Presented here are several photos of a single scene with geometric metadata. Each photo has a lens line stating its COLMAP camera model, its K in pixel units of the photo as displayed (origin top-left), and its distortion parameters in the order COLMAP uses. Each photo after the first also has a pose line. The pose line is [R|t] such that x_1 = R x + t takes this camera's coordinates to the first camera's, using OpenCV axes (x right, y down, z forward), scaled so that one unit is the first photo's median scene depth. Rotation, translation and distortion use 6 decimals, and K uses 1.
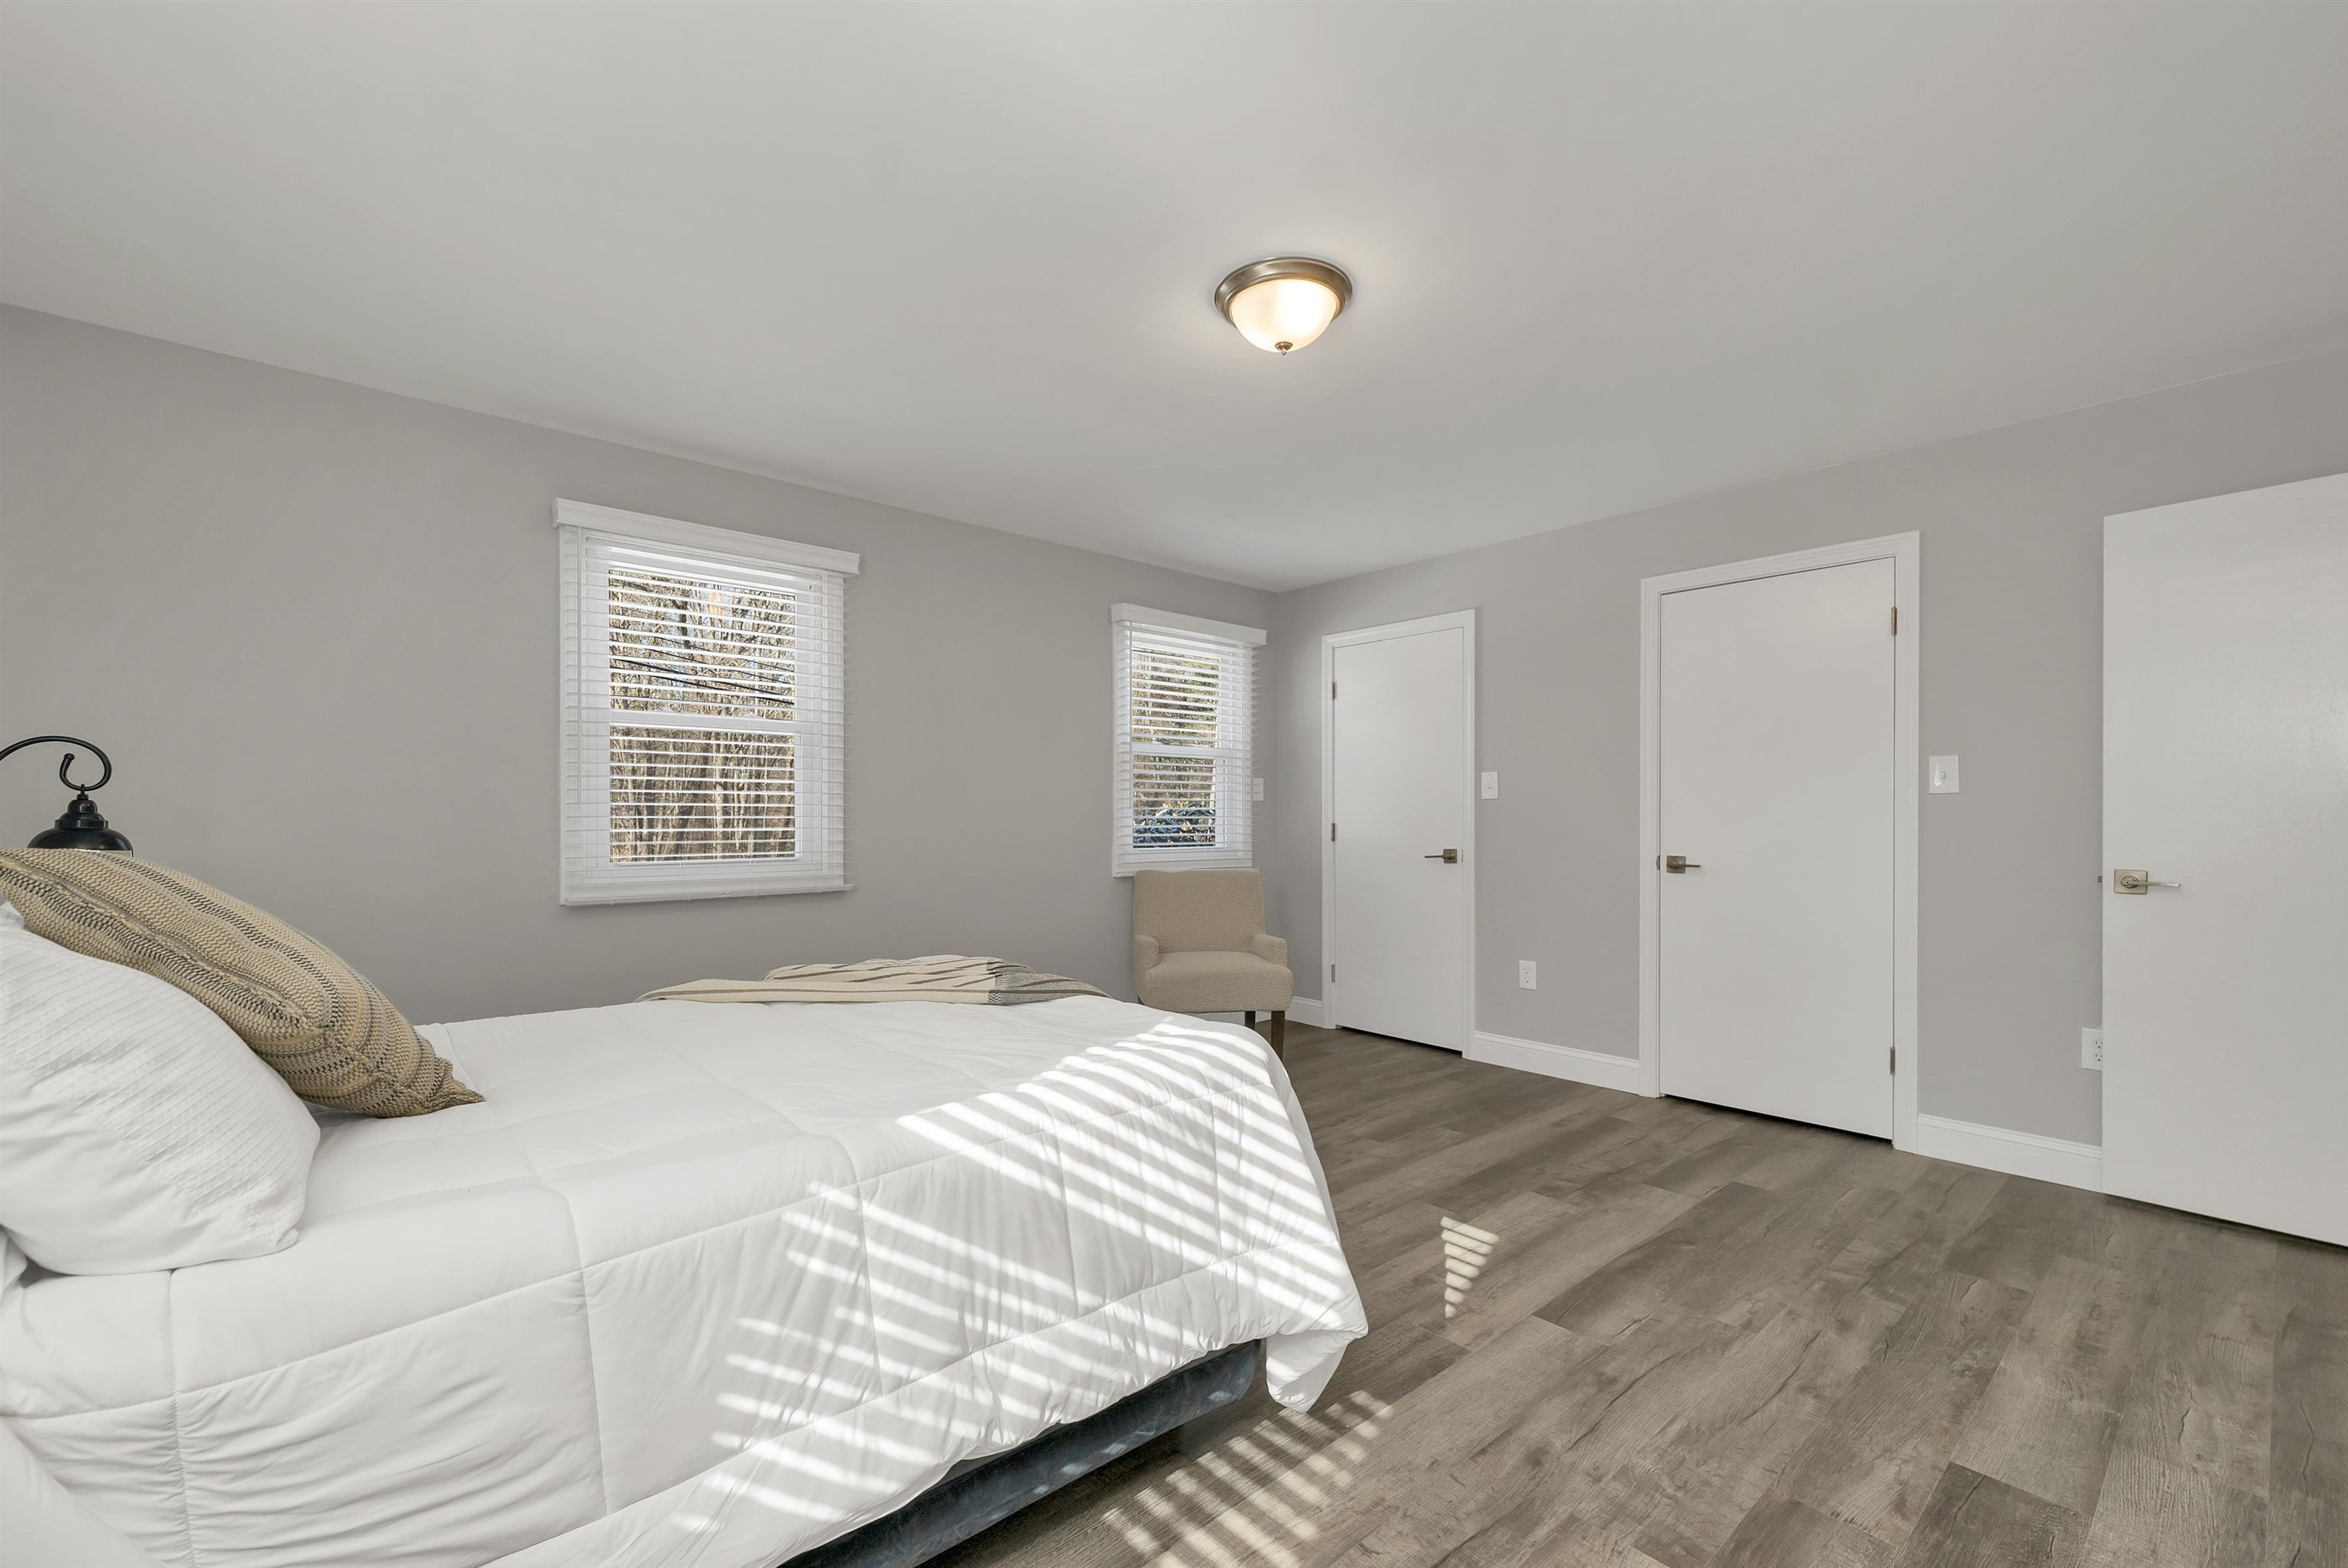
lens RADIAL K [[974.5, 0, 1172.6], [0, 974.5, 814.5], [0, 0, 1]] dist [0.001826, 0.000085]
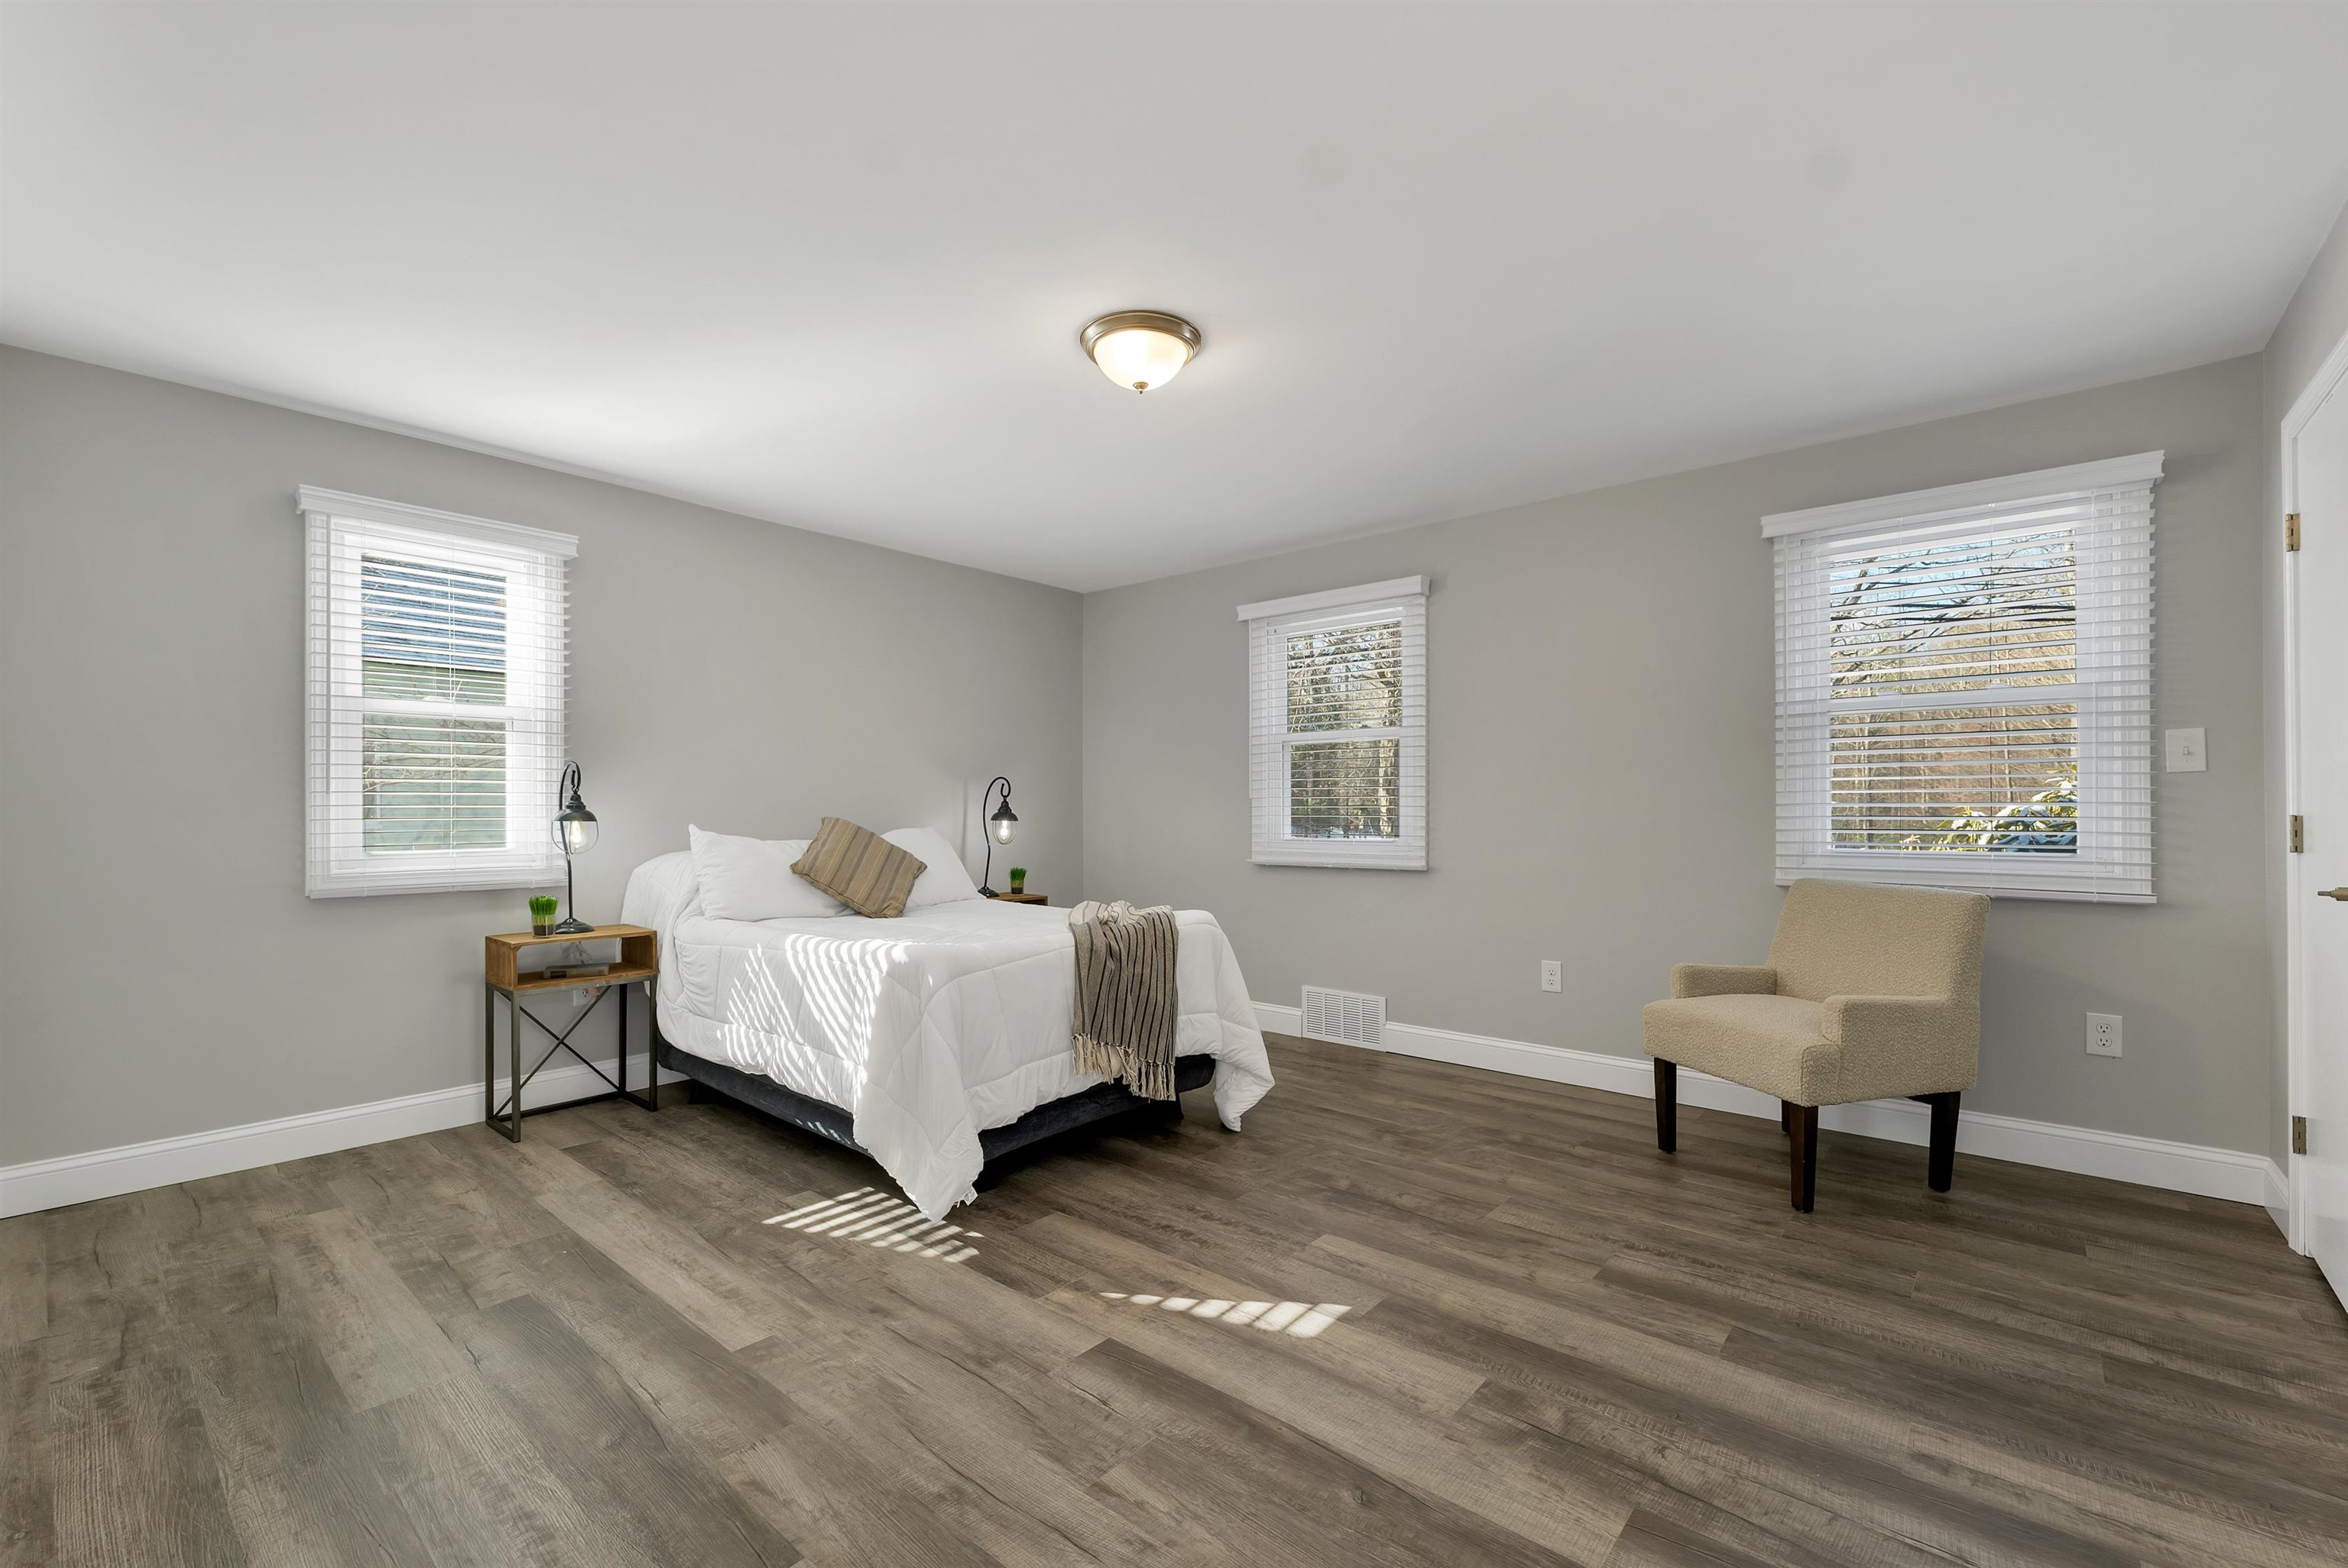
lens RADIAL K [[990.3, 0, 1173.0], [0, 990.3, 804.4], [0, 0, 1]] dist [0.001150, 0.000110]
pose [[0.135074, -0.005068, -0.990823, 1.294942], [0.006475, 0.999970, -0.004232, 0.005760], [0.990814, -0.005844, 0.135103, 0.916743]]
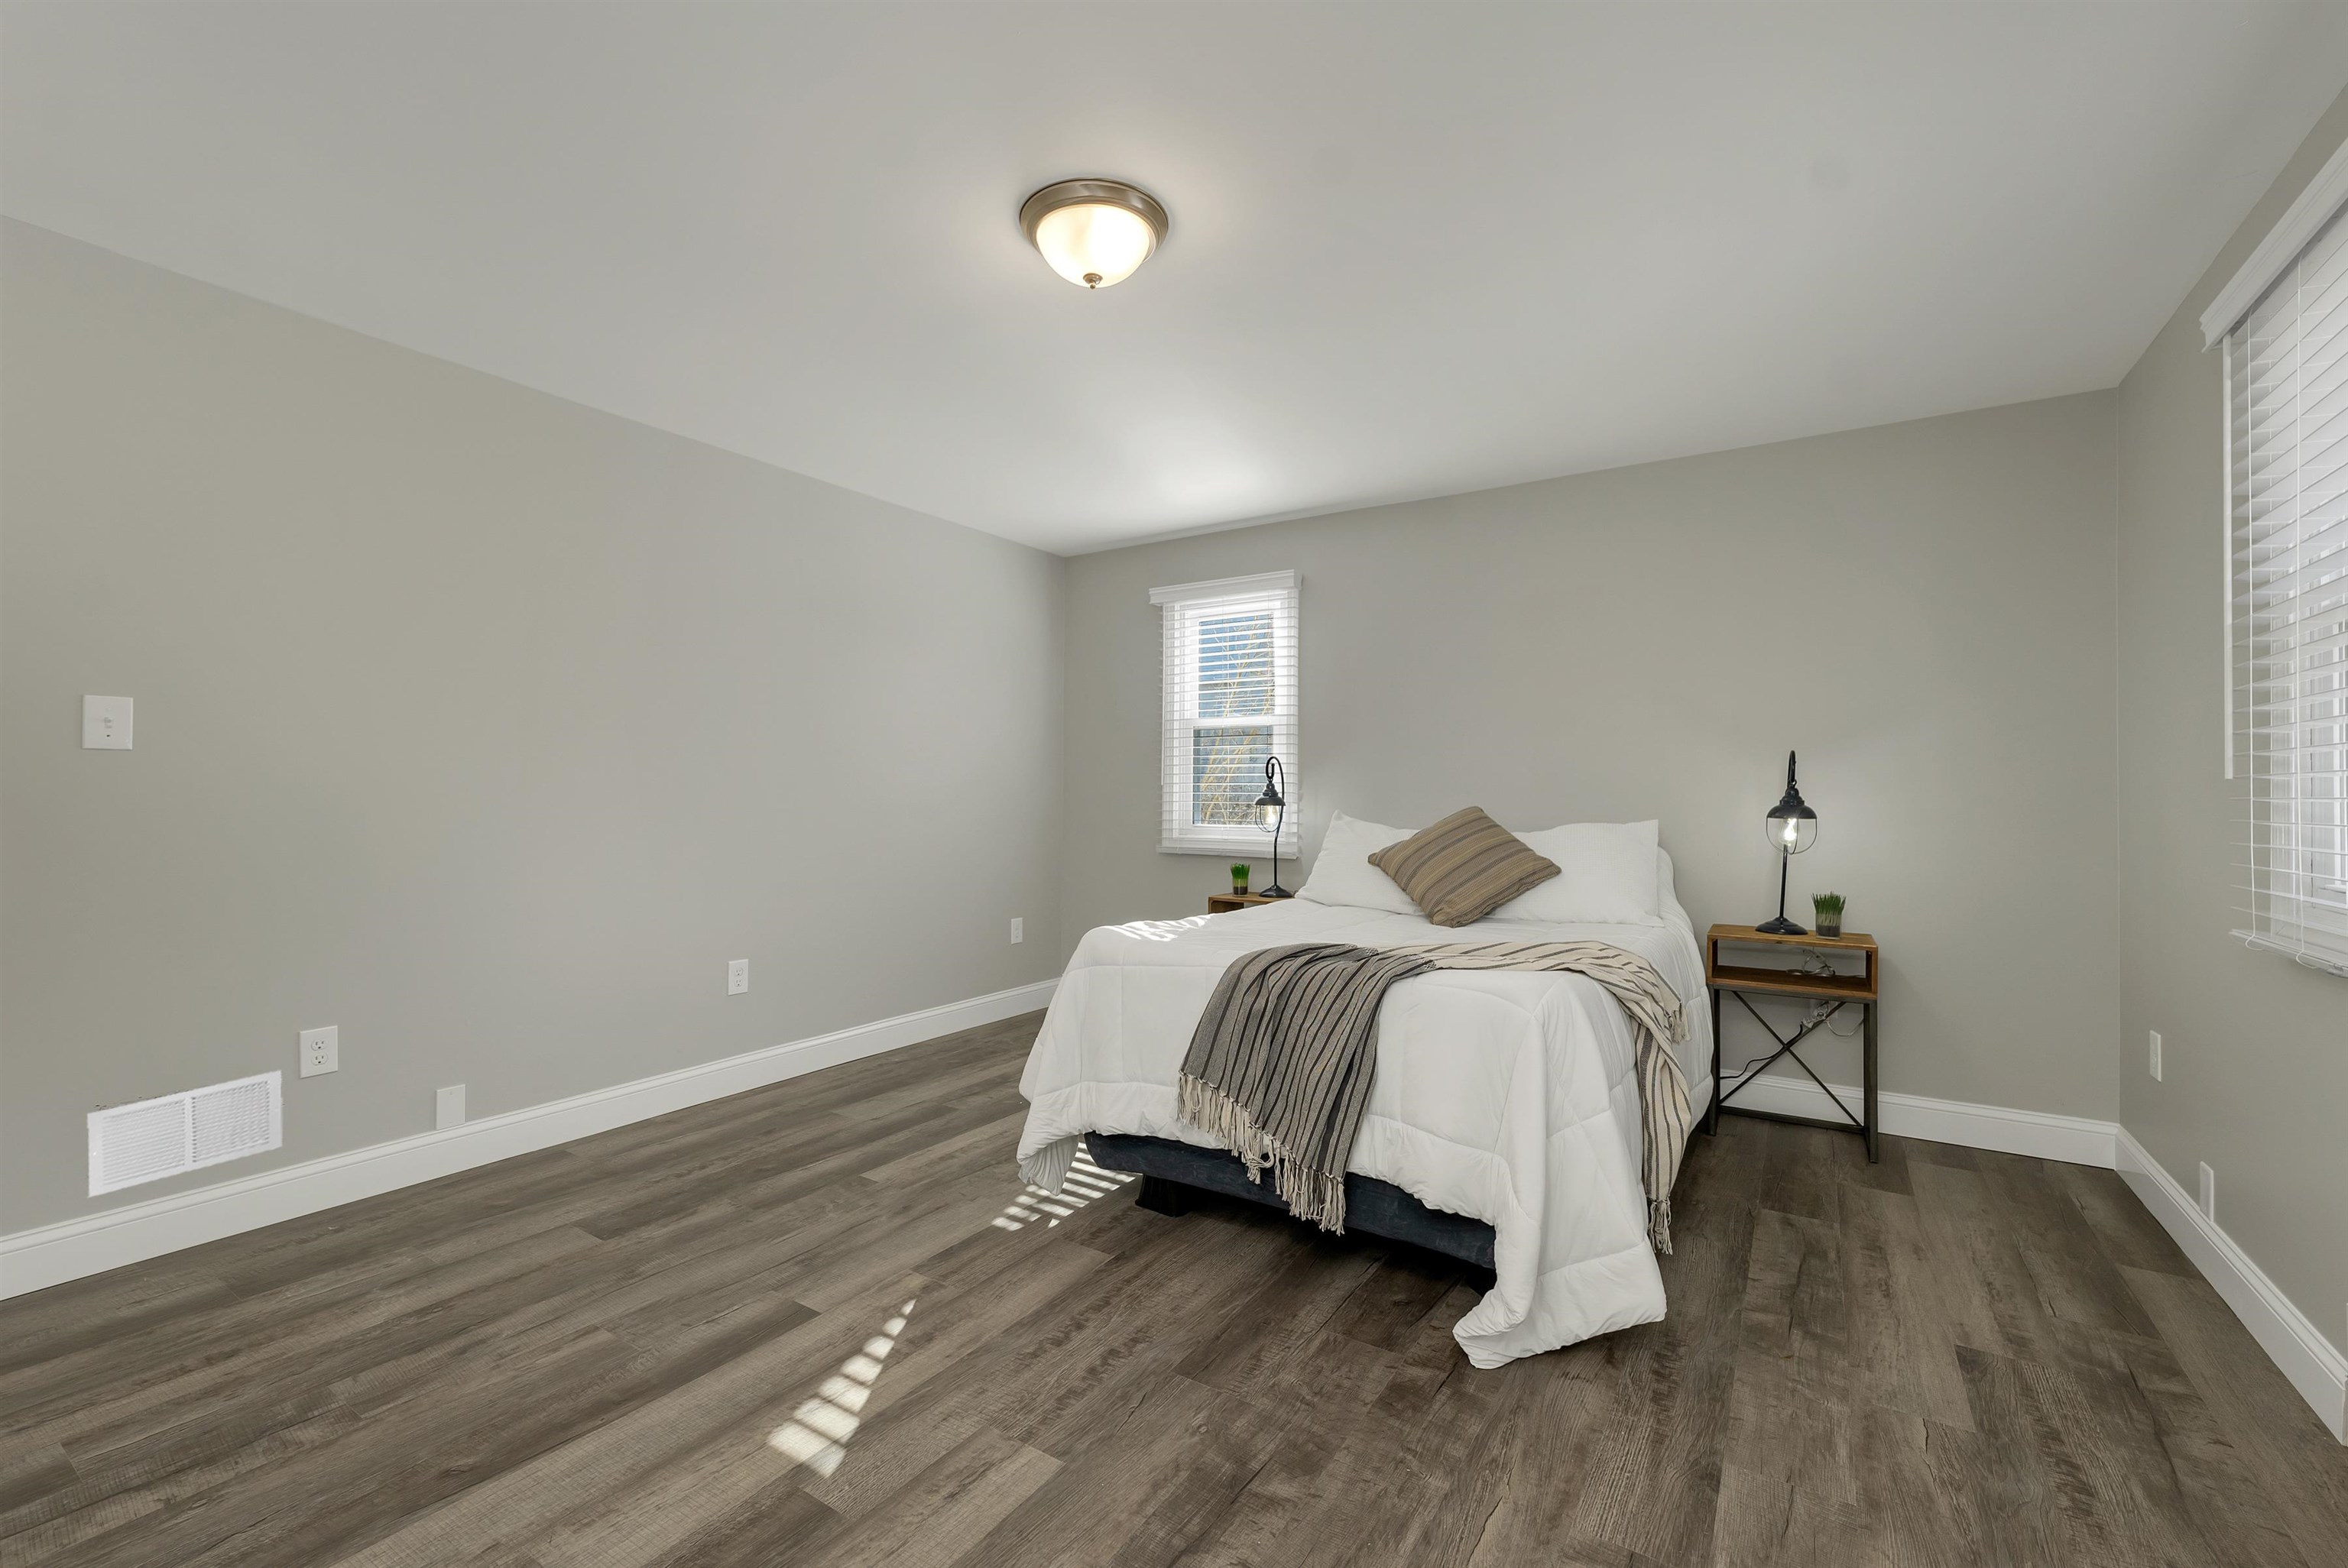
lens RADIAL K [[982.7, 0, 1155.1], [0, 982.7, 778.7], [0, 0, 1]] dist [0.002329, -0.000281]
pose [[-0.967265, -0.011736, -0.253496, 0.297219], [-0.006441, 0.999744, -0.021708, 0.011010], [0.253685, -0.019364, -0.967093, 1.980167]]
